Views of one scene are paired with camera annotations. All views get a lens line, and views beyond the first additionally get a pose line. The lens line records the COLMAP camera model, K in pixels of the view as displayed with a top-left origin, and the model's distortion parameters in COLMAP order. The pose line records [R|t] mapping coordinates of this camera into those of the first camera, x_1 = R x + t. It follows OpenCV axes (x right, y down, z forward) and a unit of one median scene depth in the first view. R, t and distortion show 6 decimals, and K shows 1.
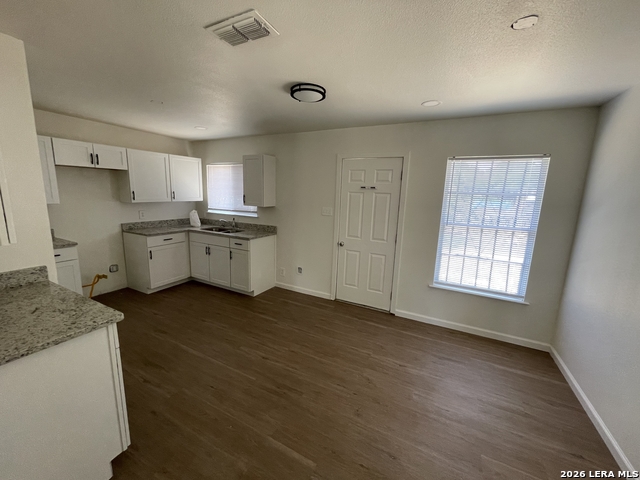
lens RADIAL K [[257.8, 0, 320.4], [0, 257.8, 238.2], [0, 0, 1]] dist [-0.001039, -0.000347]
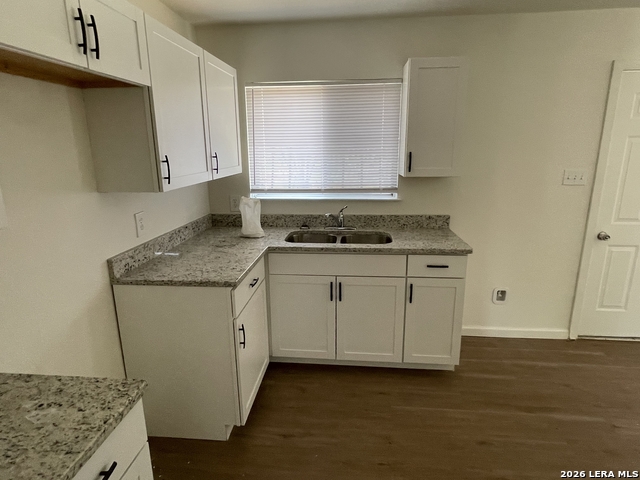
lens RADIAL K [[361.9, 0, 320.1], [0, 361.9, 234.7], [0, 0, 1]] dist [-0.000684, -0.000239]
pose [[0.926359, -0.127219, 0.354505, -0.697956], [0.104724, 0.991113, 0.082019, -0.099522], [-0.361789, -0.038854, 0.931450, 0.492550]]
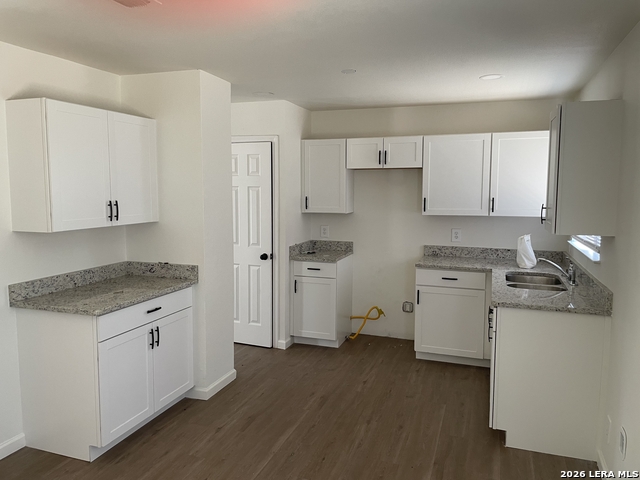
lens RADIAL K [[484.4, 0, 318.5], [0, 484.4, 229.2], [0, 0, 1]] dist [0.104601, -0.173326]
pose [[0.135087, 0.054179, -0.989351, 0.471158], [-0.173560, 0.984360, 0.030207, -0.090444], [0.975514, 0.167631, 0.142378, 0.545699]]
